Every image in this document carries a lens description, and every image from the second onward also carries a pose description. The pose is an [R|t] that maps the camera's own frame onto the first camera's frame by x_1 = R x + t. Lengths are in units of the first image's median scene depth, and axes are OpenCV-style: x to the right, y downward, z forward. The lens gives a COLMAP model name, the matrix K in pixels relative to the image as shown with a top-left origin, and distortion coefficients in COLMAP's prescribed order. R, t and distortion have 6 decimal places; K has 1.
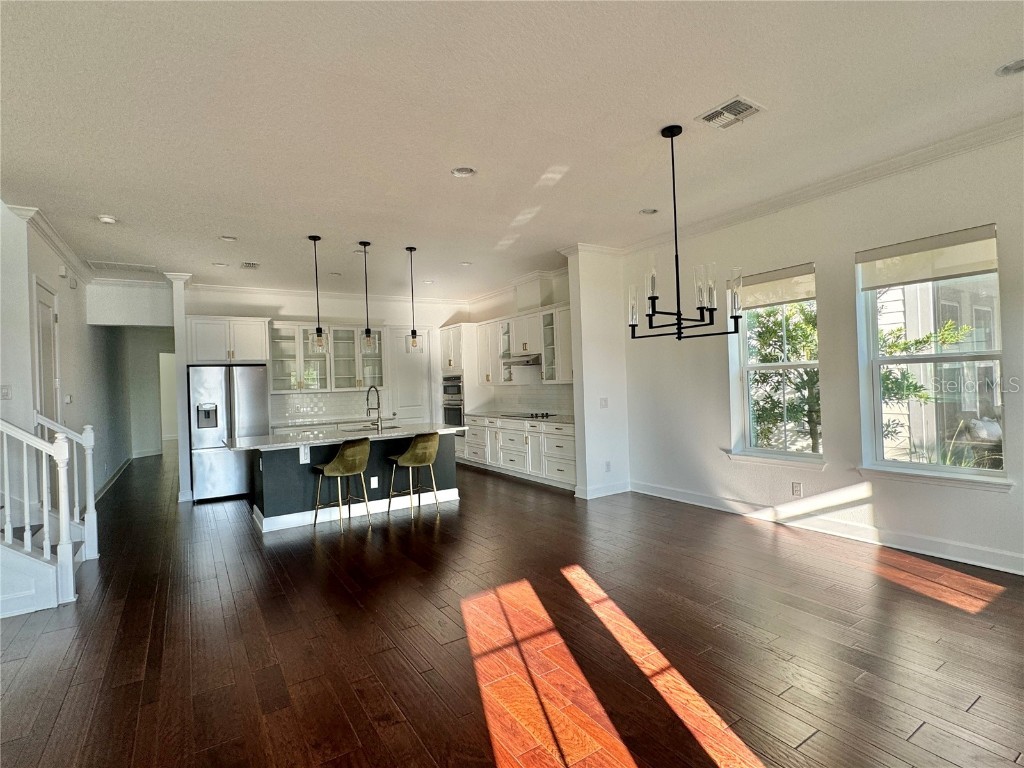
lens RADIAL K [[507.1, 0, 513.6], [0, 507.1, 385.6], [0, 0, 1]] dist [-0.000268, -0.000035]
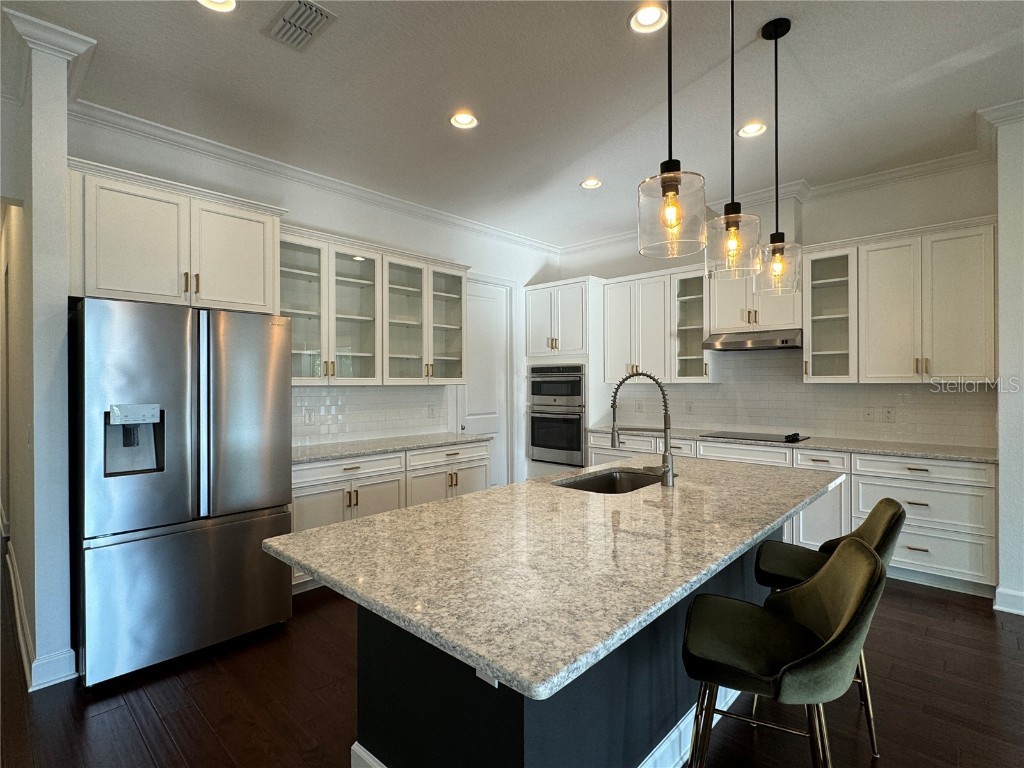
lens RADIAL K [[507.1, 0, 511.2], [0, 507.1, 387.0], [0, 0, 1]] dist [-0.000268, -0.000035]
pose [[0.970561, 0.032559, 0.238644, -0.352060], [-0.031887, 0.999469, -0.006680, 0.013740], [-0.238735, -0.001126, 0.971084, 0.479765]]
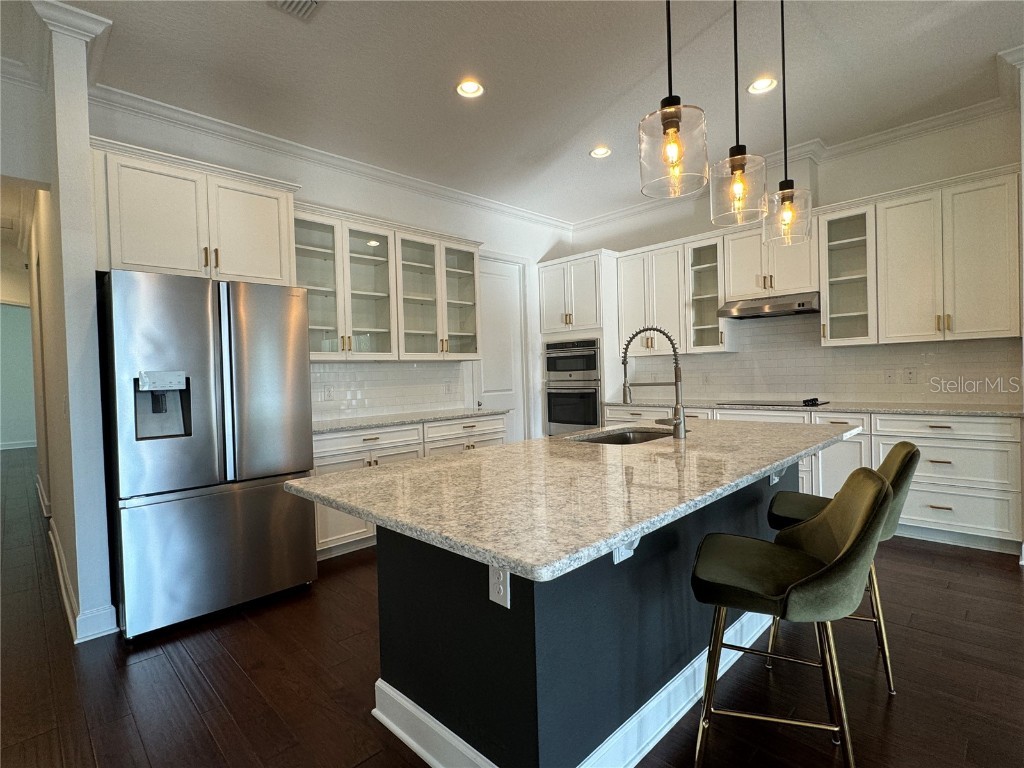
lens RADIAL K [[507.1, 0, 511.7], [0, 507.1, 387.1], [0, 0, 1]] dist [-0.000268, -0.000035]
pose [[0.979138, 0.003151, 0.203172, -0.348434], [-0.005579, 0.999920, 0.011378, 0.033142], [-0.203120, -0.012274, 0.979077, 0.474063]]
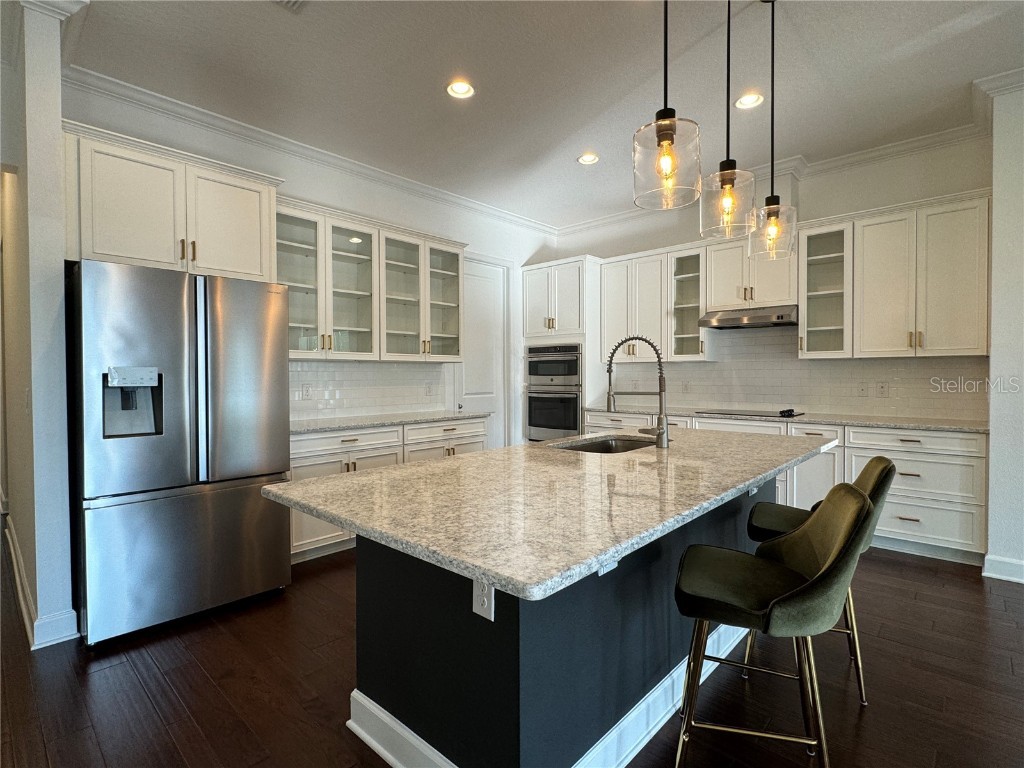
lens RADIAL K [[507.1, 0, 511.4], [0, 507.1, 387.8], [0, 0, 1]] dist [-0.000268, -0.000035]
pose [[0.969324, 0.028469, 0.244133, -0.351524], [-0.031681, 0.999455, 0.009241, 0.030688], [-0.243737, -0.016692, 0.969698, 0.477395]]
